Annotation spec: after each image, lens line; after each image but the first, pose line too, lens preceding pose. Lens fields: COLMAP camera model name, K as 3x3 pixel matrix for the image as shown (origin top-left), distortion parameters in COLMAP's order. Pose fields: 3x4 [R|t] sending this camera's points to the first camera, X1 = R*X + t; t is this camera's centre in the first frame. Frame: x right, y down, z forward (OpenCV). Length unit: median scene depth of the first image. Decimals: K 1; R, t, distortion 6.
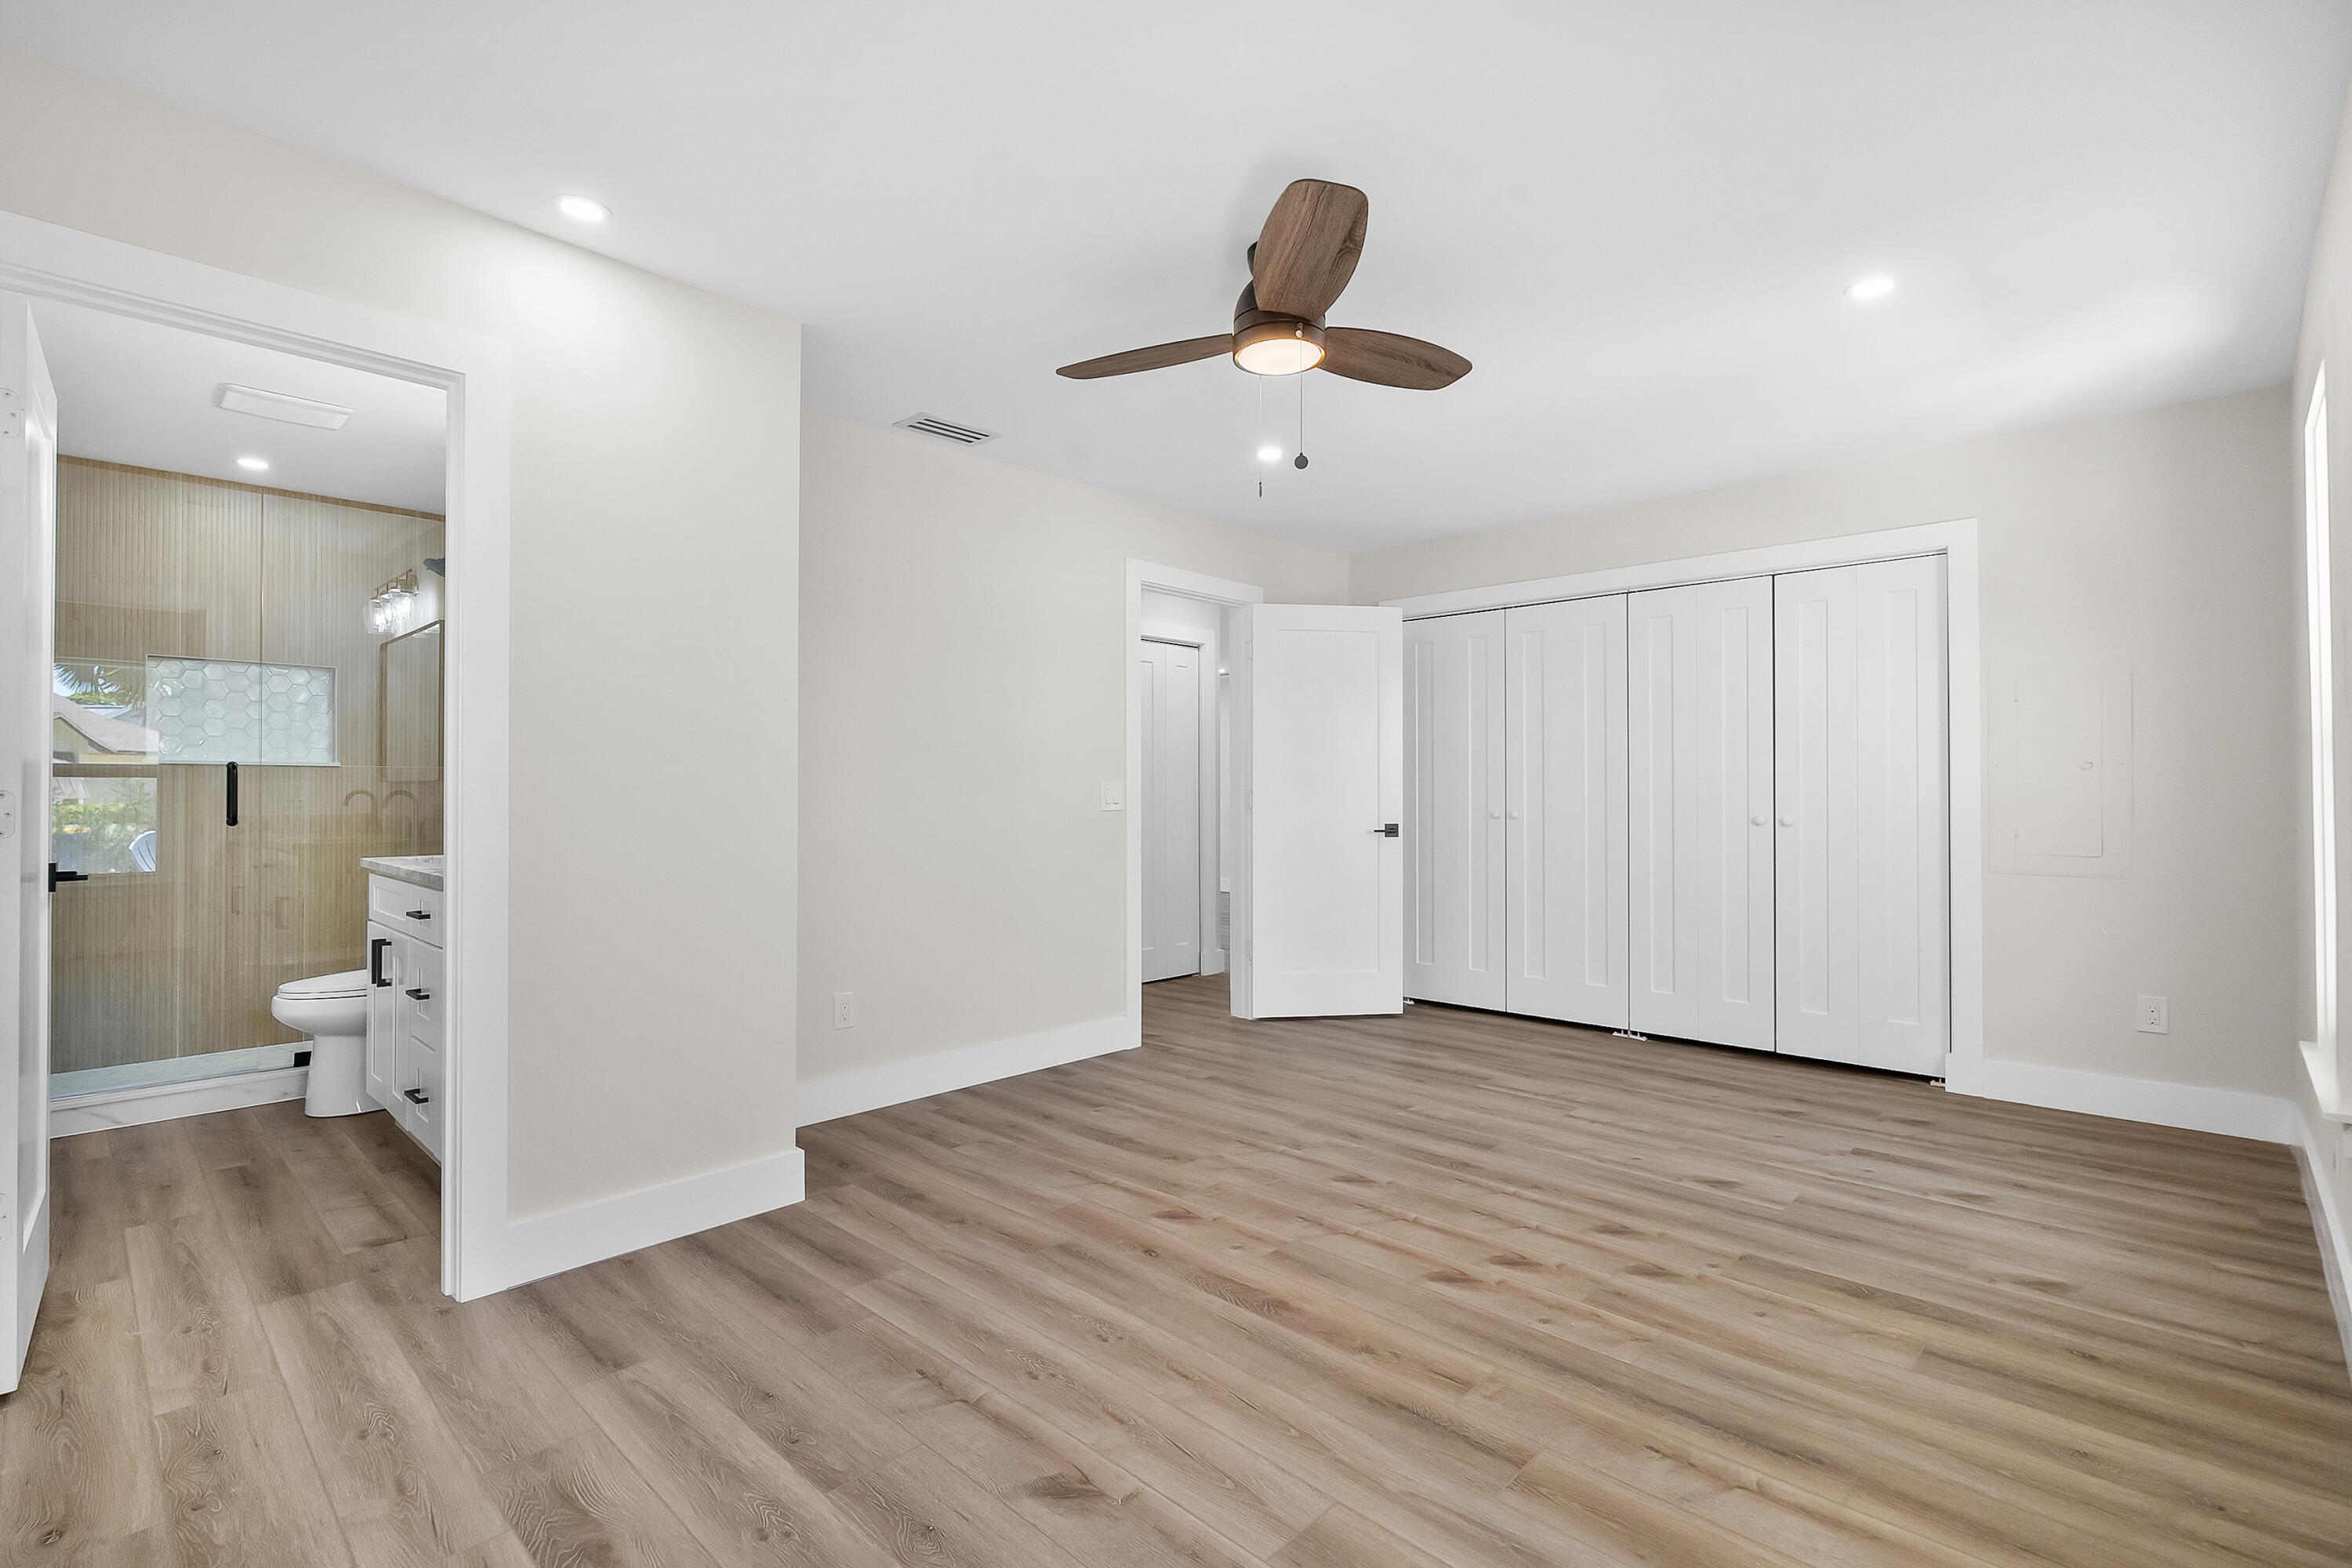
lens RADIAL K [[1074.2, 0, 1174.2], [0, 1074.2, 788.8], [0, 0, 1]] dist [-0.003021, -0.000342]
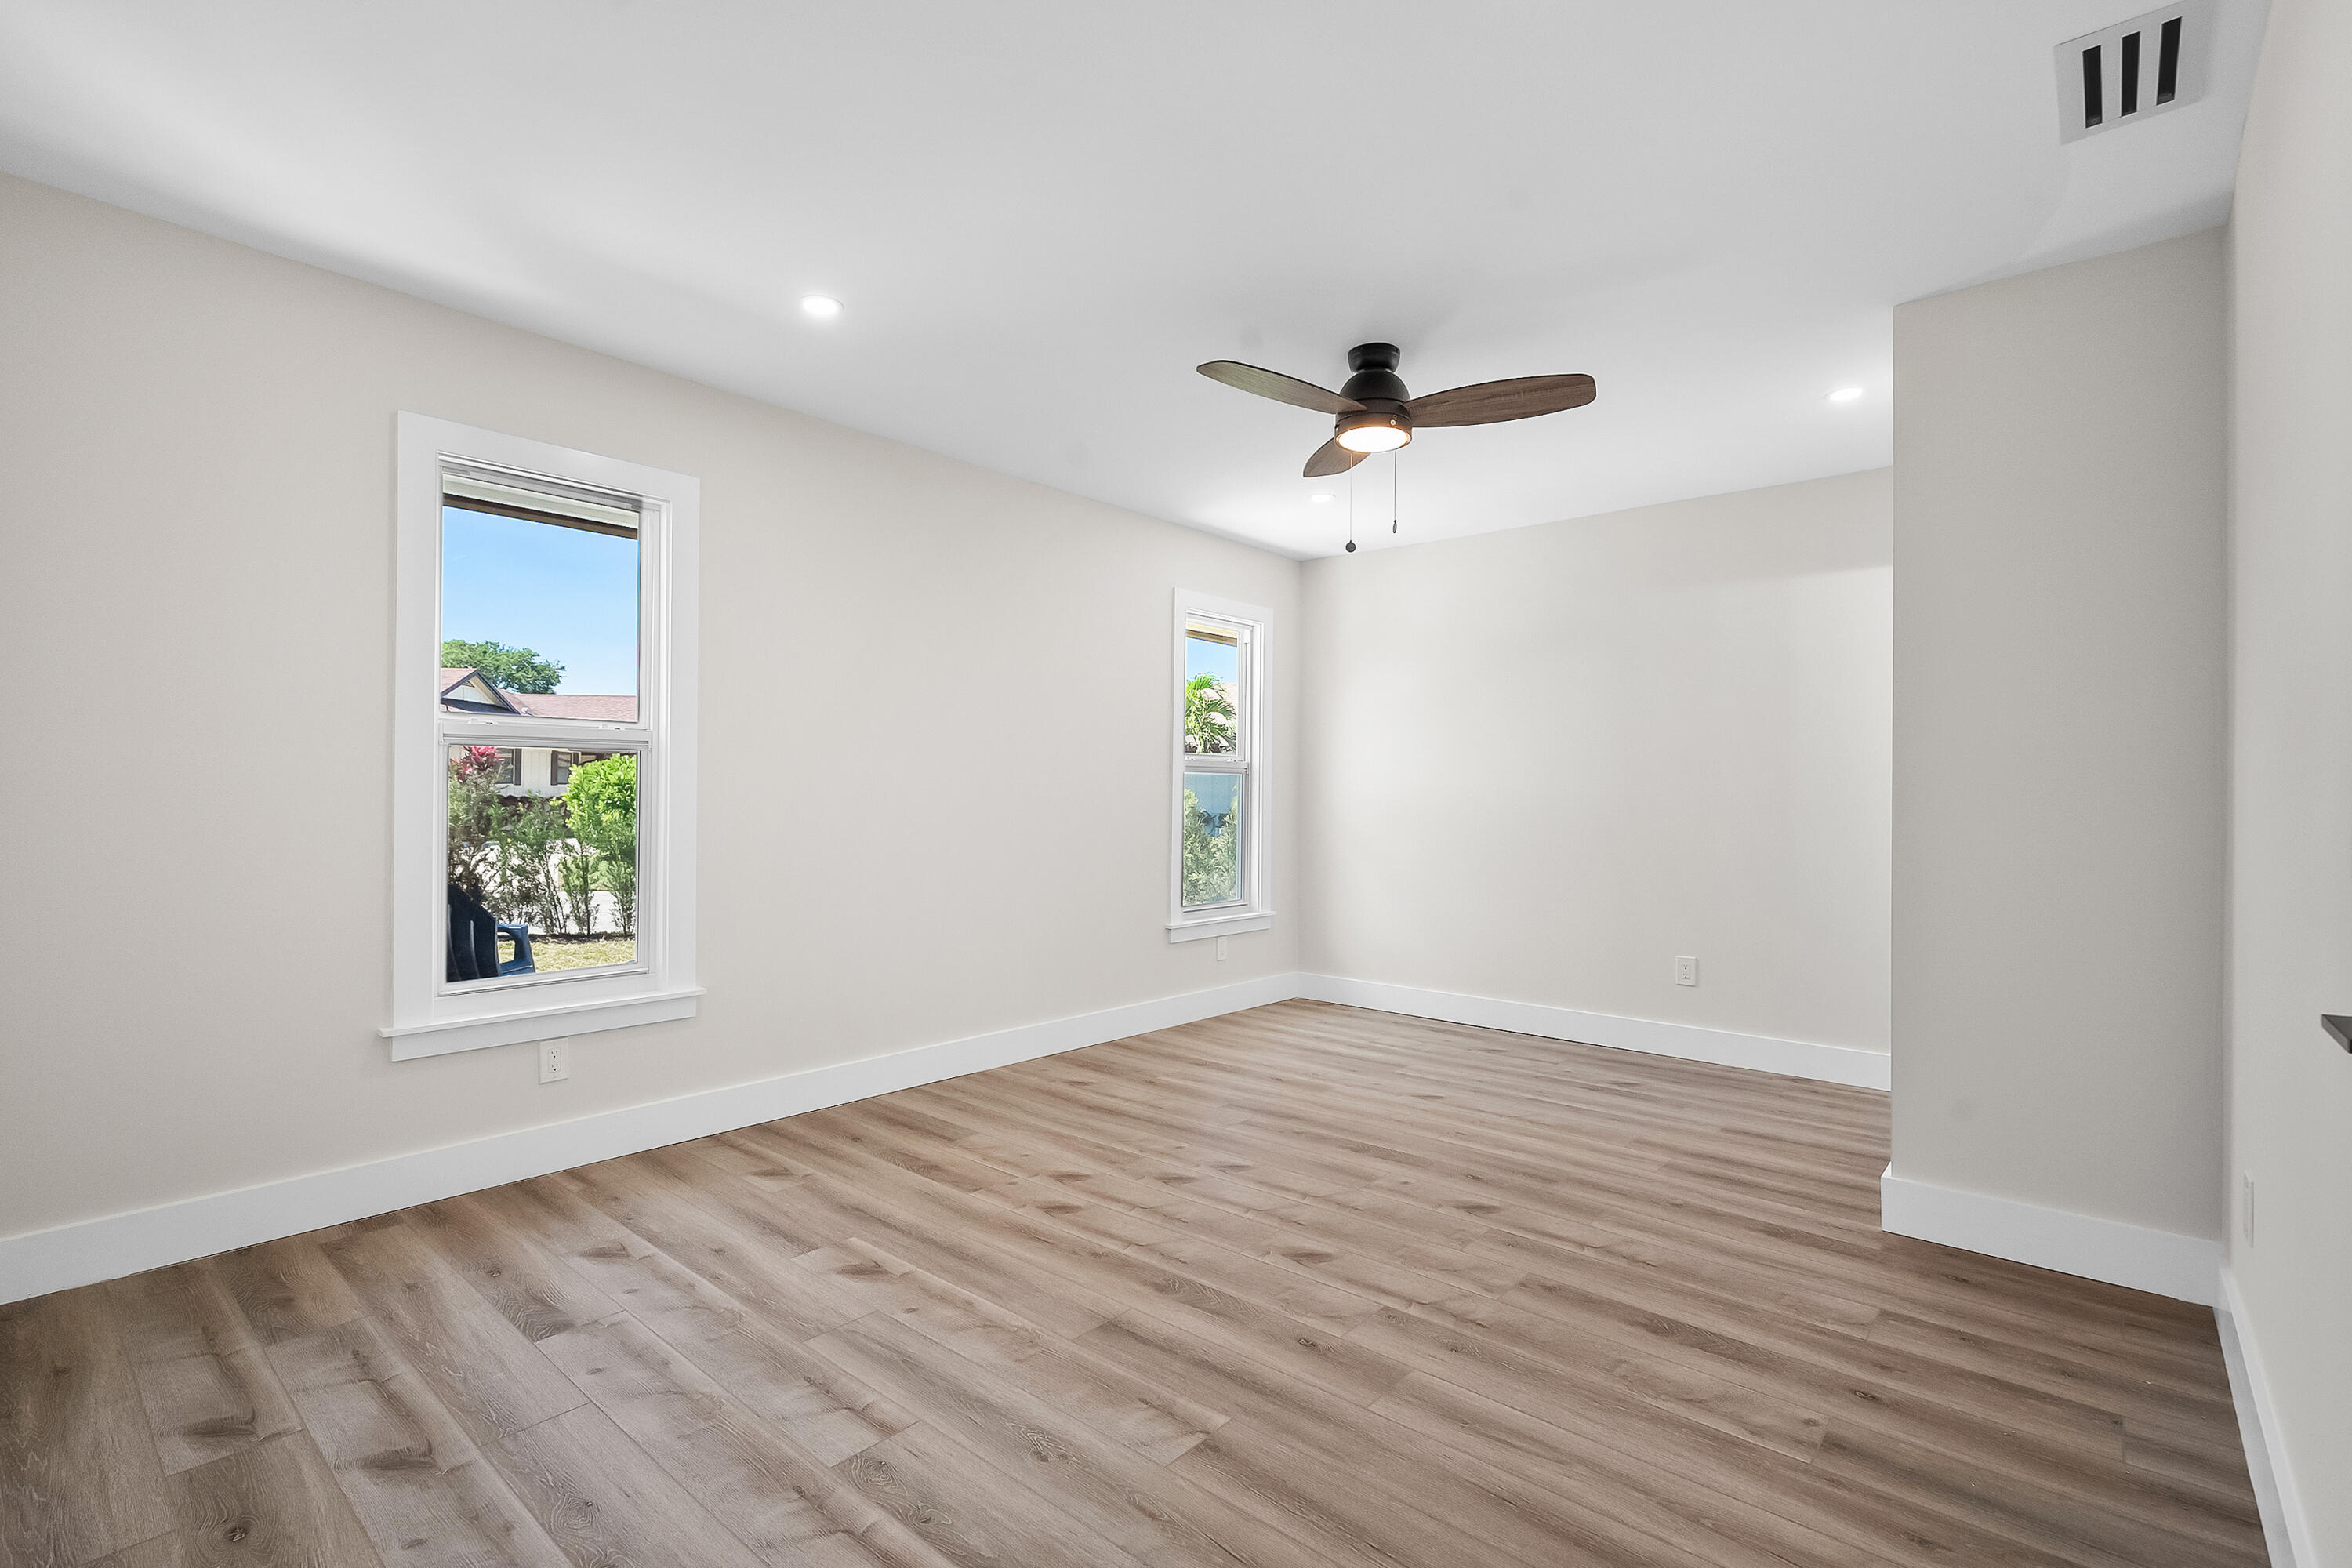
lens RADIAL K [[1074.2, 0, 1180.4], [0, 1074.2, 784.2], [0, 0, 1]] dist [-0.003021, -0.000342]
pose [[-0.998456, -0.009571, -0.054720, 0.327052], [-0.008810, 0.999861, -0.014129, 0.008222], [0.054847, -0.013625, -0.998402, 1.897519]]
